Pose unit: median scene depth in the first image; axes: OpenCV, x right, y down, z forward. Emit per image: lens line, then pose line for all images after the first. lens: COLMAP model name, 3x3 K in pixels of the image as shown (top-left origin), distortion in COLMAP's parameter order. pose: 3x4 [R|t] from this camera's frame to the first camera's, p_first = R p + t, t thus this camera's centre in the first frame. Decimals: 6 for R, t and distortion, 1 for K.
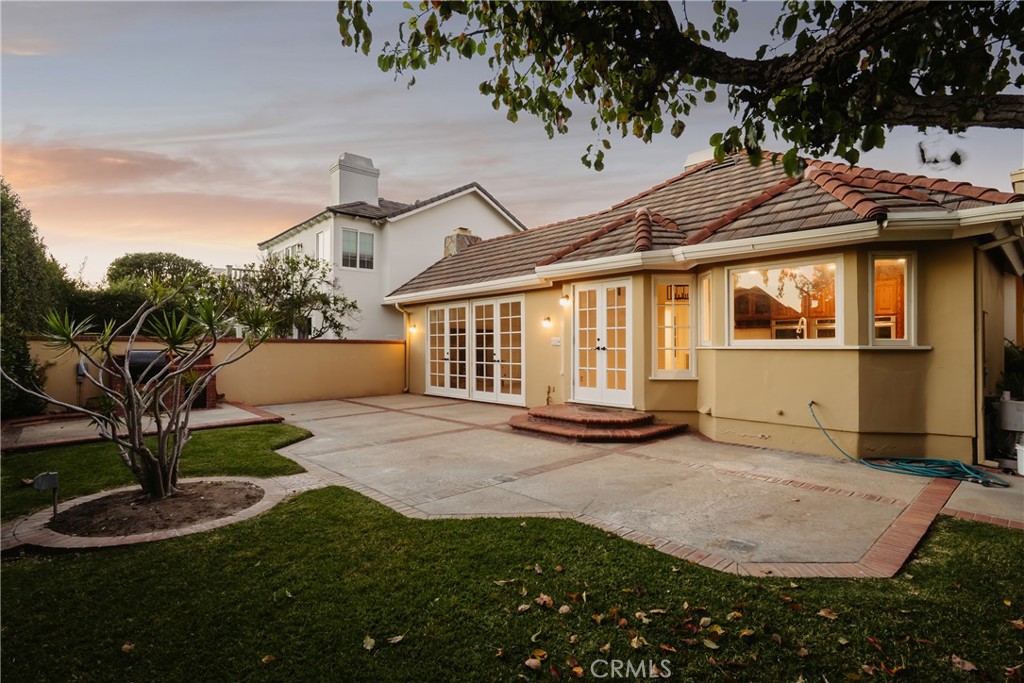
lens RADIAL K [[512.2, 0, 511.1], [0, 512.2, 347.0], [0, 0, 1]] dist [-0.017762, 0.002225]
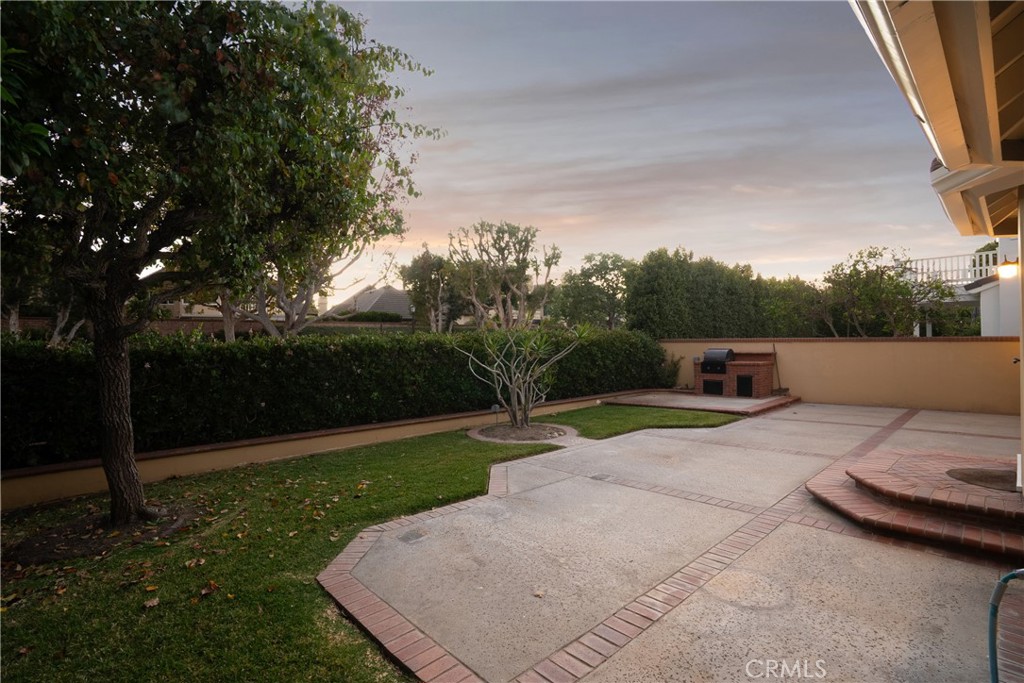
lens RADIAL K [[477.4, 0, 514.5], [0, 477.4, 332.1], [0, 0, 1]] dist [-0.023010, 0.001172]
pose [[0.016941, -0.020466, -0.999647, 0.635301], [0.010280, 0.999741, -0.020294, -0.022176], [0.999804, -0.009933, 0.017147, 0.501087]]
